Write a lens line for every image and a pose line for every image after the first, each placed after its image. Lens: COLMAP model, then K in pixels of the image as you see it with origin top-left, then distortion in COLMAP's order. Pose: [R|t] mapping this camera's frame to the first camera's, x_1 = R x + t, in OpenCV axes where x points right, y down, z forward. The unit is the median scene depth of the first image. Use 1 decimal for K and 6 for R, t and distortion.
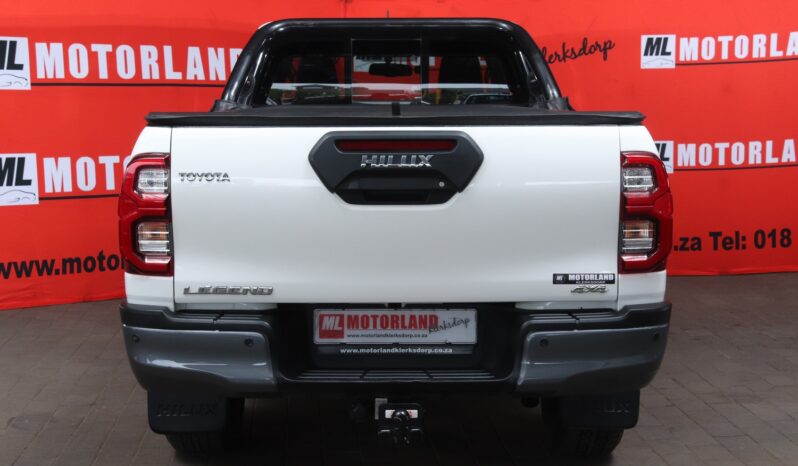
lens RADIAL K [[1273.0, 0, 402.6], [0, 1273.0, 232.3], [0, 0, 1]] dist [-0.018591, -0.075086]
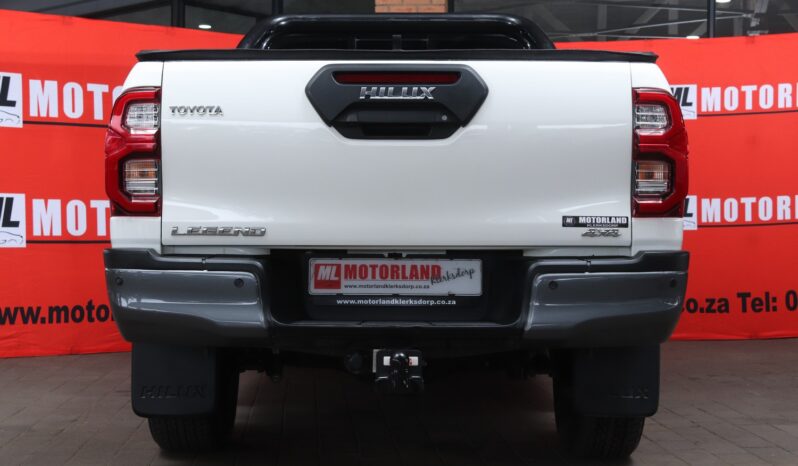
lens RADIAL K [[1350.6, 0, 399.0], [0, 1350.6, 233.0], [0, 0, 1]] dist [-0.008609, -0.089421]
pose [[0.999895, 0.004458, -0.013775, 0.010517], [-0.006109, 0.992481, -0.122247, 0.163874], [0.013127, 0.122318, 0.992404, 0.005522]]
